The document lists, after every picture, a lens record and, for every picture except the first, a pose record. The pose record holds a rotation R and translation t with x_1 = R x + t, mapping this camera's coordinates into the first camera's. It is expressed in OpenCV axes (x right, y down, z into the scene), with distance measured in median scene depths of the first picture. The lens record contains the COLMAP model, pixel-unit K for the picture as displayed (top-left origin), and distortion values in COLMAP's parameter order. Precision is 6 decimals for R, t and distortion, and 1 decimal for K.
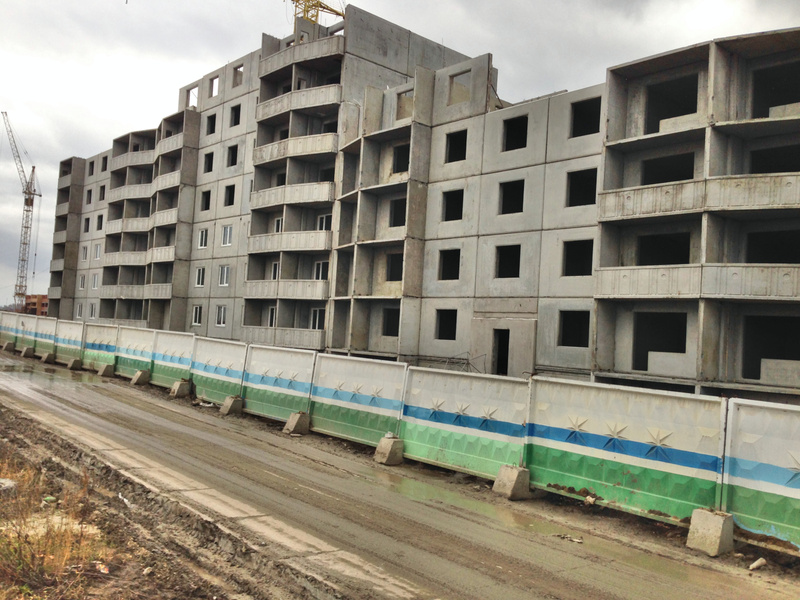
lens RADIAL K [[721.4, 0, 425.1], [0, 721.4, 318.2], [0, 0, 1]] dist [0.010773, -0.089421]
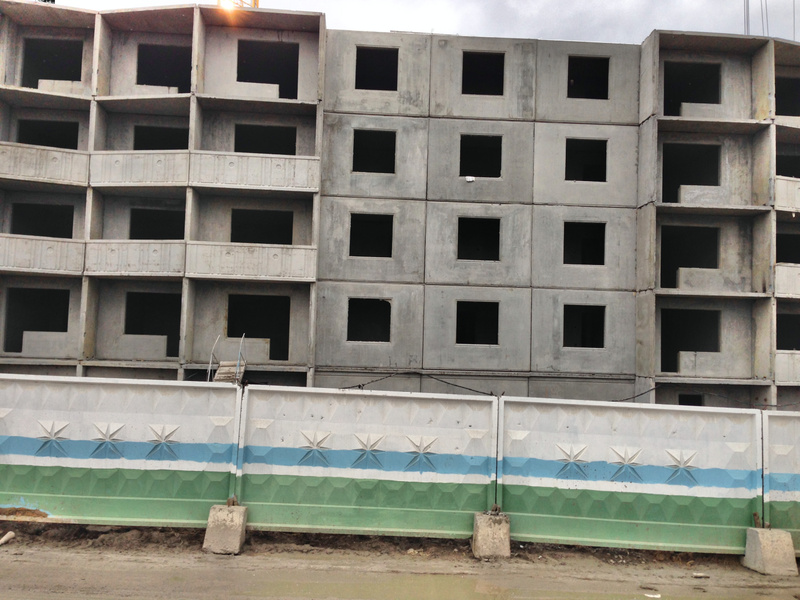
lens RADIAL K [[721.4, 0, 397.2], [0, 721.4, 286.8], [0, 0, 1]] dist [0.010773, -0.089421]
pose [[0.655918, 0.026744, 0.754359, -0.352417], [-0.020466, 0.999635, -0.017645, -0.013048], [-0.754555, -0.003865, 0.656225, 0.408128]]
